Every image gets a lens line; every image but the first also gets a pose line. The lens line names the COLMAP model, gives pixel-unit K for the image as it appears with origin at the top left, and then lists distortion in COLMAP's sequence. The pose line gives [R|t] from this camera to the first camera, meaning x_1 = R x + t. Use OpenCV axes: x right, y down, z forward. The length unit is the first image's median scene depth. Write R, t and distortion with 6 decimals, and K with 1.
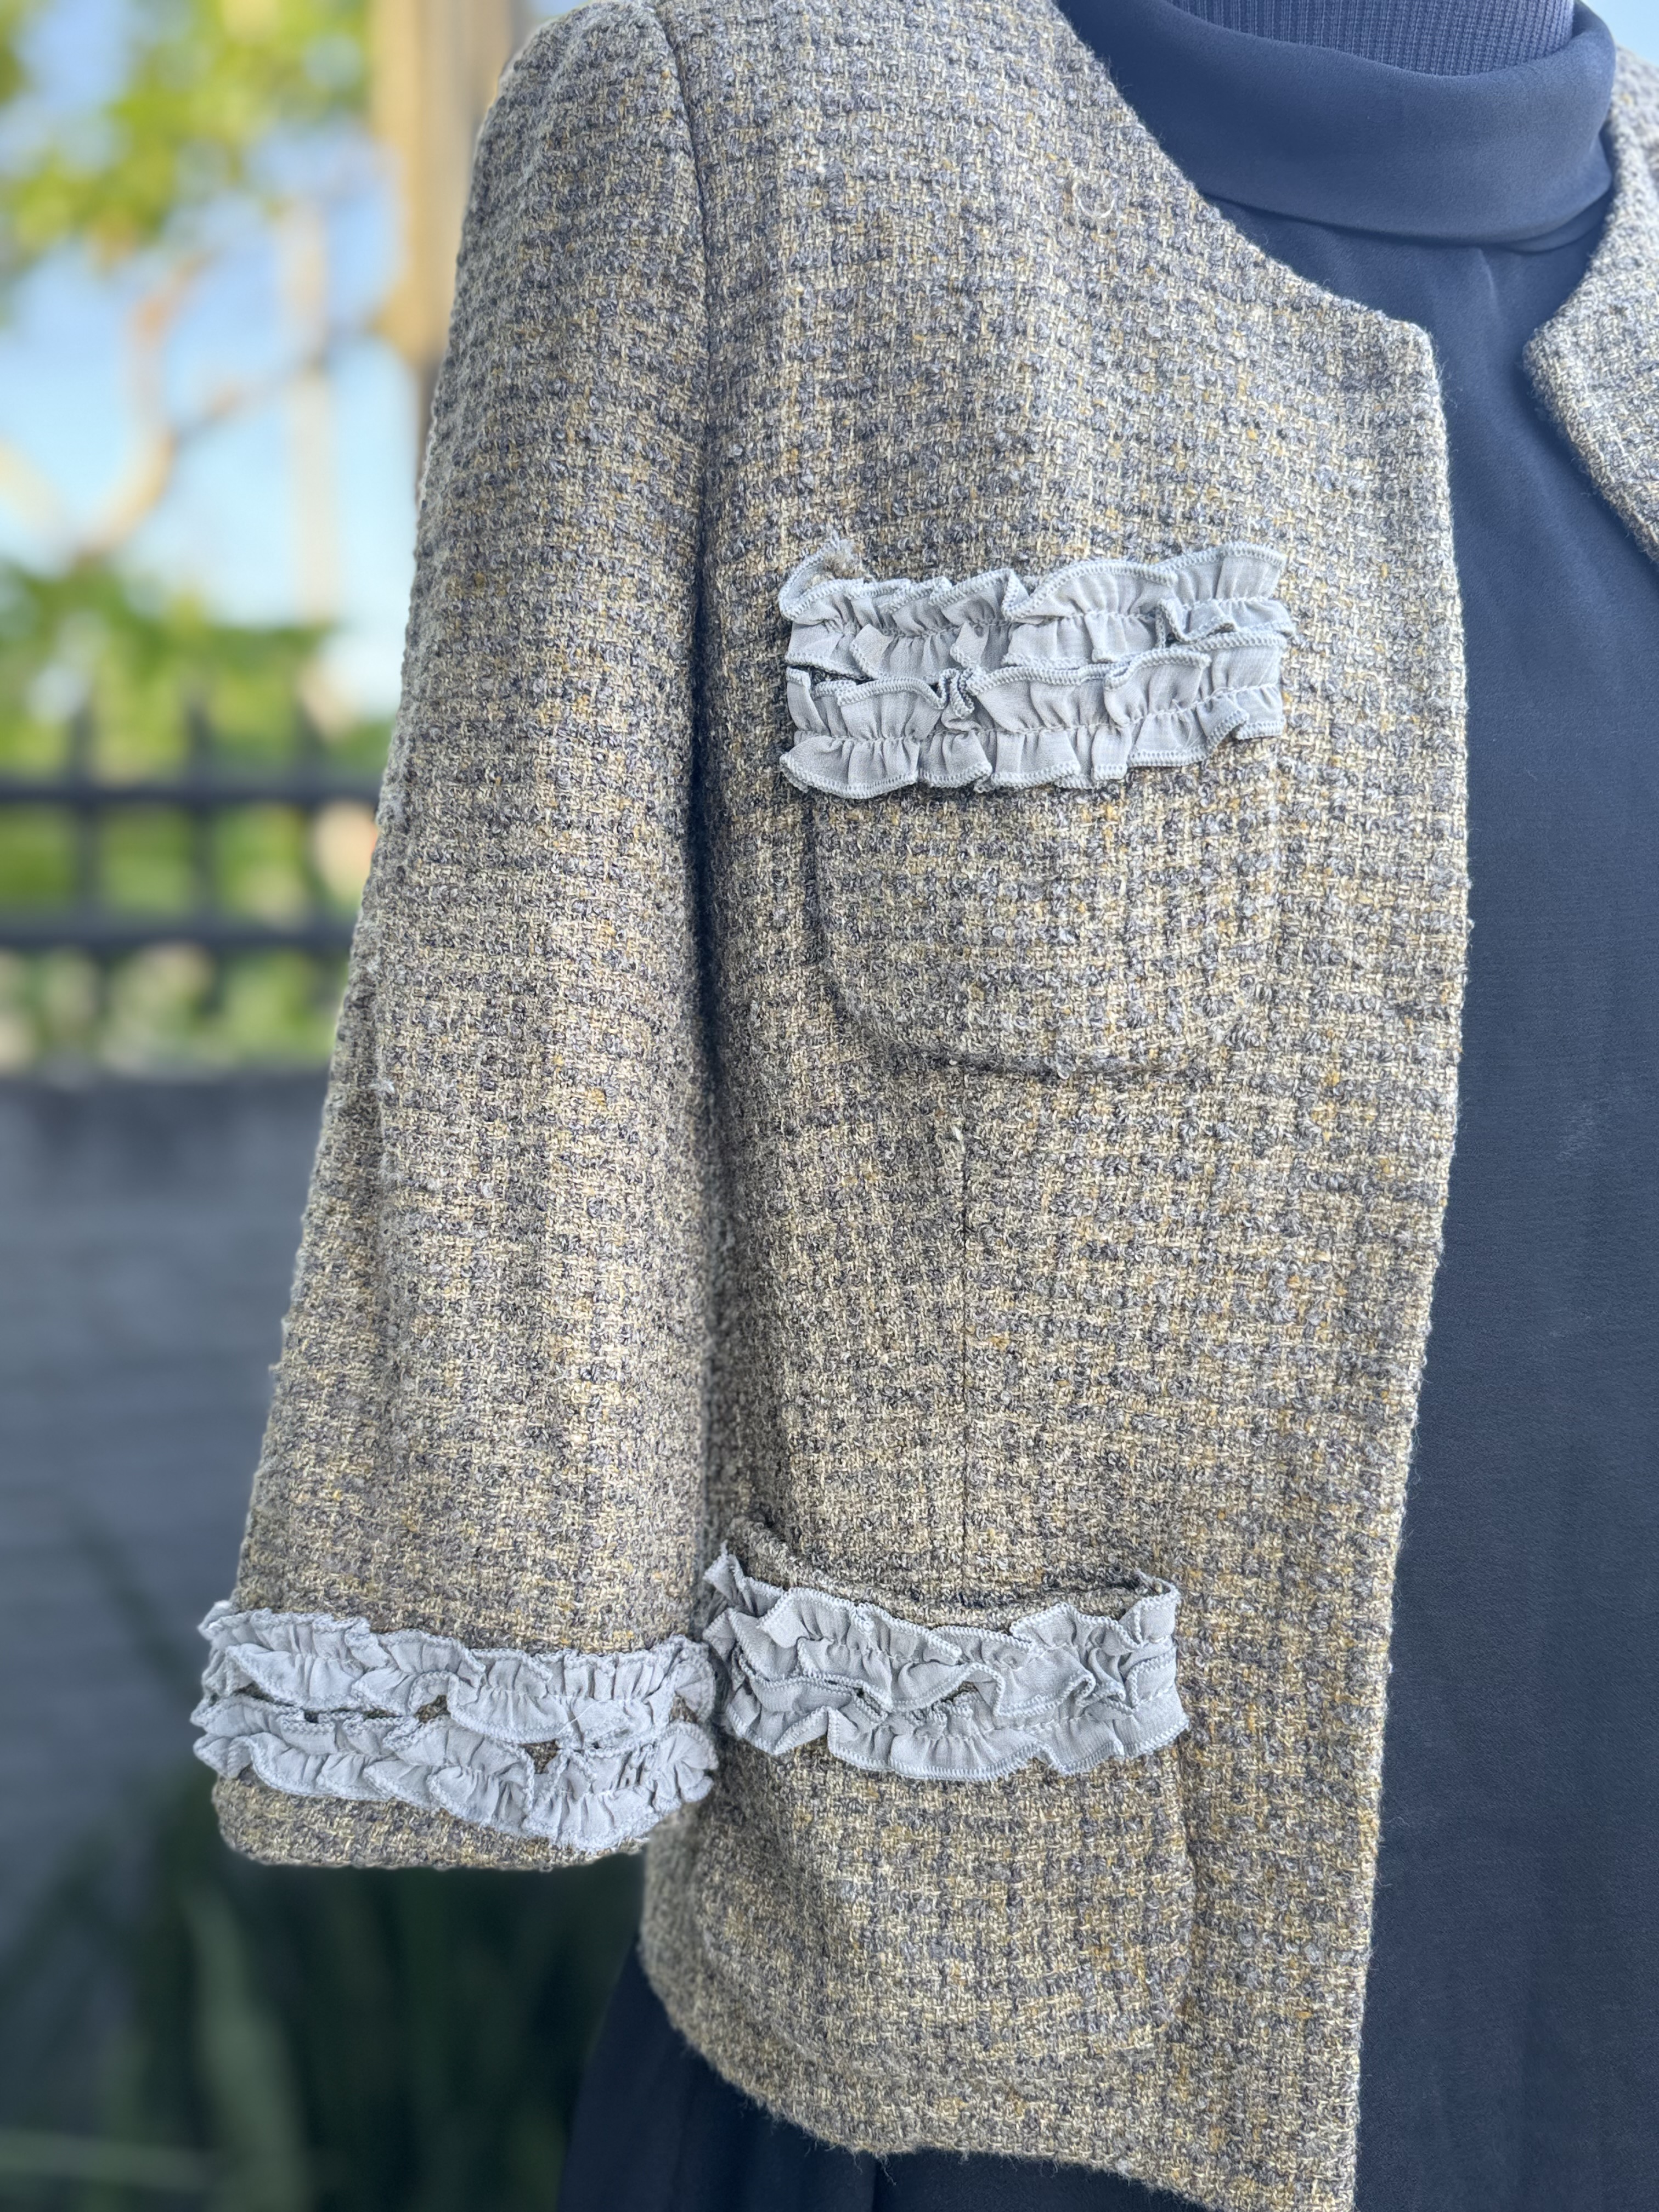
lens RADIAL K [[2023.8, 0, 826.7], [0, 2023.8, 1120.3], [0, 0, 1]] dist [0.076619, -0.151038]
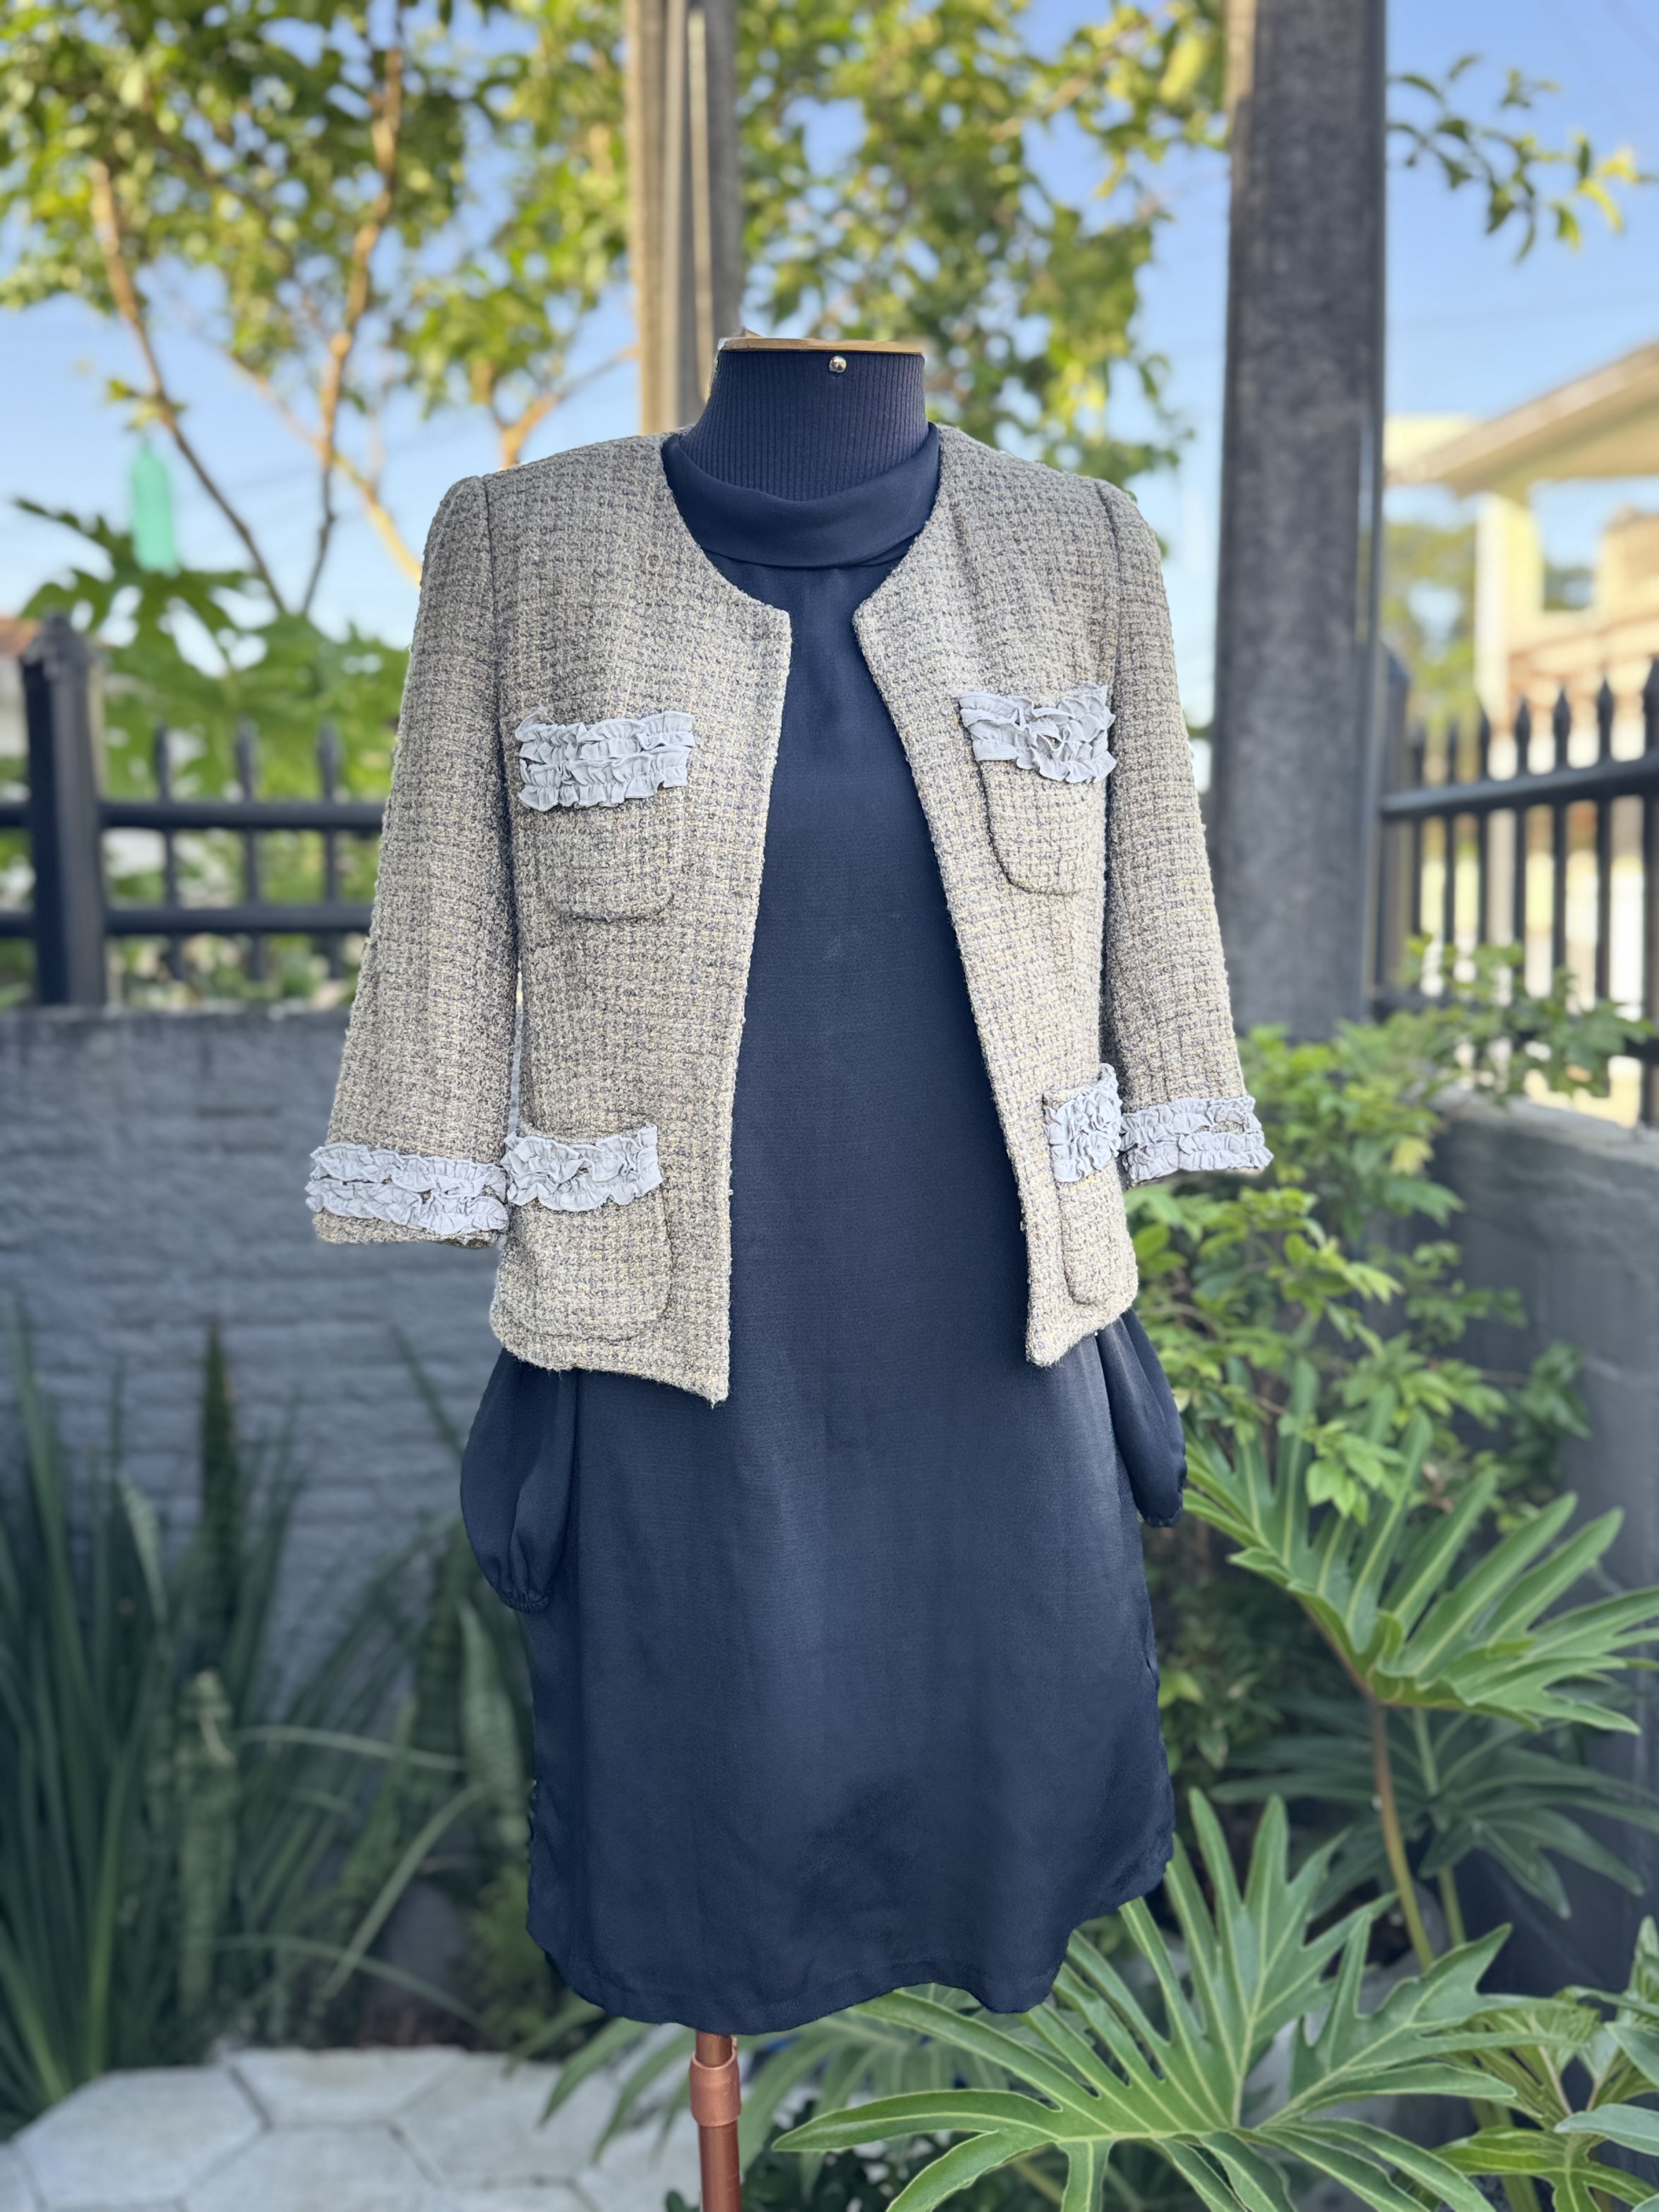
lens RADIAL K [[2023.8, 0, 821.8], [0, 2023.8, 1119.0], [0, 0, 1]] dist [0.076619, -0.151038]
pose [[0.980754, 0.021200, -0.194092, 0.827039], [-0.023566, 0.999673, -0.009887, 0.230926], [0.193819, 0.014271, 0.980934, -1.346200]]
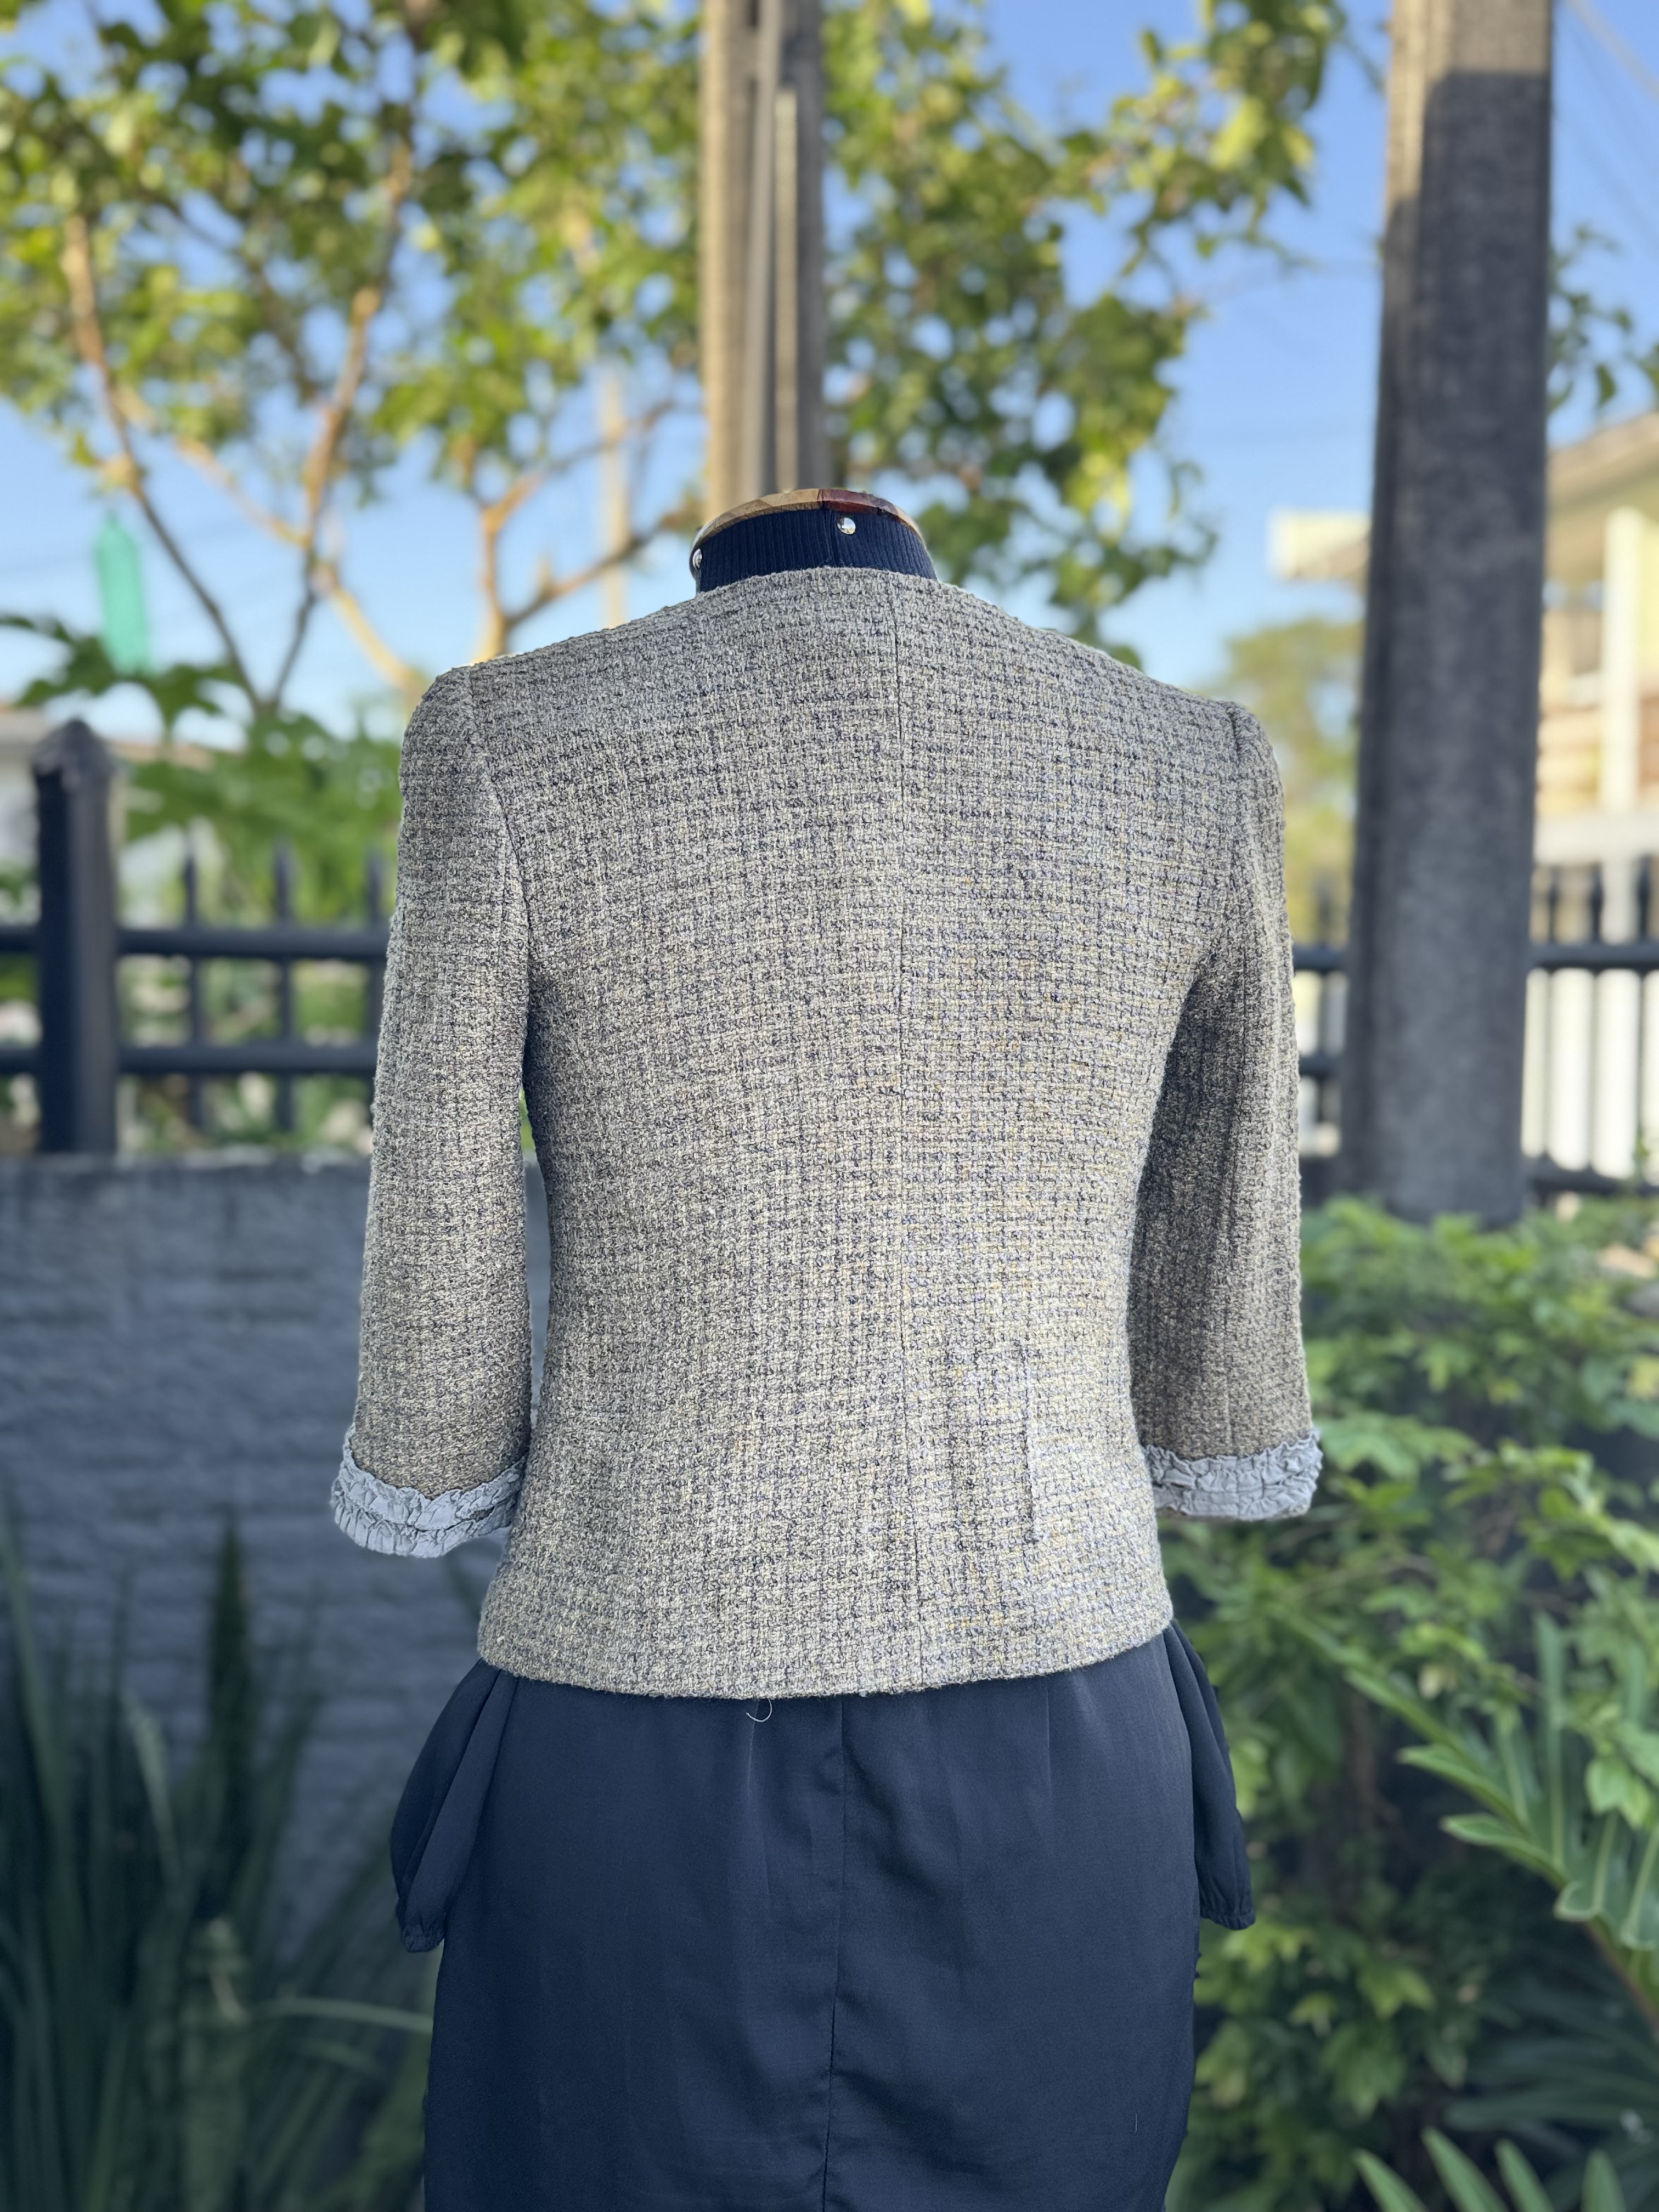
lens RADIAL K [[2023.8, 0, 821.6], [0, 2023.8, 1116.6], [0, 0, 1]] dist [0.076619, -0.151038]
pose [[0.990991, 0.031725, -0.130119, 0.139397], [-0.037768, 0.998307, -0.044241, -0.030881], [0.128496, 0.048756, 0.990511, -0.941718]]
